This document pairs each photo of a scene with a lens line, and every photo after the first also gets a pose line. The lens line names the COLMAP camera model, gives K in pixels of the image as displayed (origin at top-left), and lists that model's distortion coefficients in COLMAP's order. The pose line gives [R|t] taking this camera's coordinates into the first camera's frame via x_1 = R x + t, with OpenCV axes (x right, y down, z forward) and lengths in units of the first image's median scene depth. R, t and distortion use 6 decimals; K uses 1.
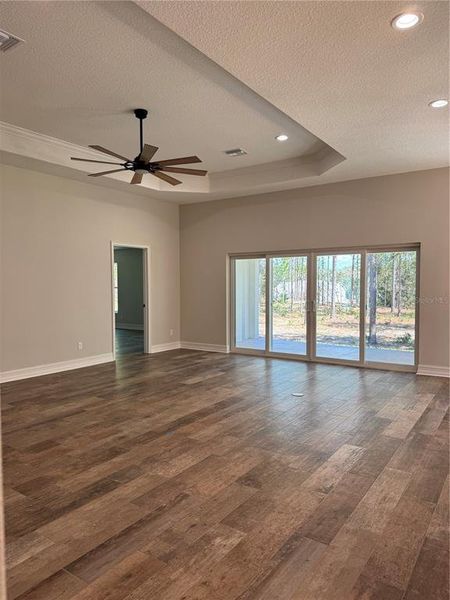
lens RADIAL K [[421.9, 0, 228.4], [0, 421.9, 307.6], [0, 0, 1]] dist [0.028842, -0.024435]
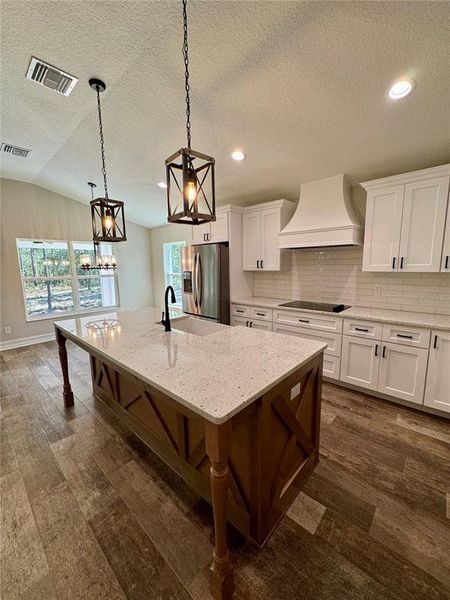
lens RADIAL K [[241.5, 0, 225.9], [0, 241.5, 299.4], [0, 0, 1]] dist [-0.002953, 0.000361]
pose [[0.142192, -0.140487, 0.979819, -0.001648], [0.070606, 0.988795, 0.131528, -0.038100], [-0.987318, 0.050479, 0.150518, 0.289131]]
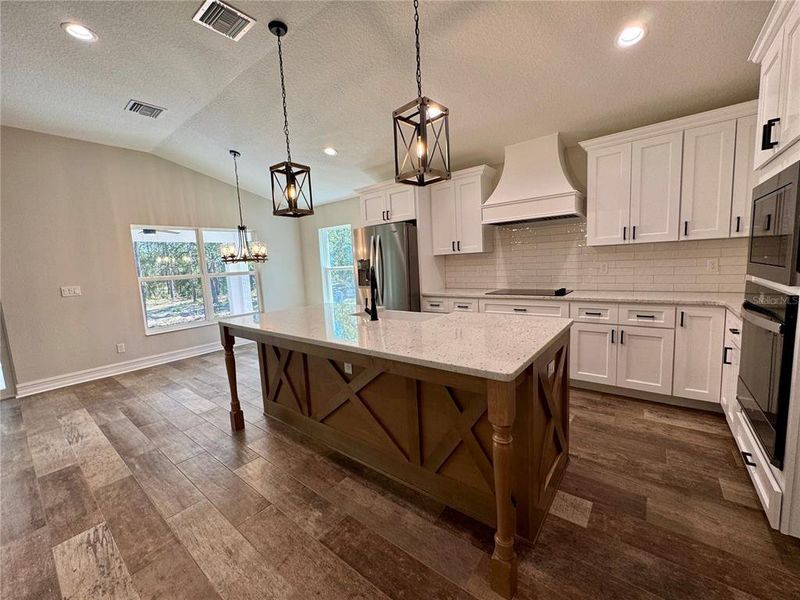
lens RADIAL K [[322.0, 0, 397.9], [0, 322.0, 297.5], [0, 0, 1]] dist [-0.002953, 0.000361]
pose [[0.077537, -0.112095, 0.990668, -0.070379], [0.108277, 0.988729, 0.103401, -0.007592], [-0.991092, 0.099249, 0.088801, 0.391911]]
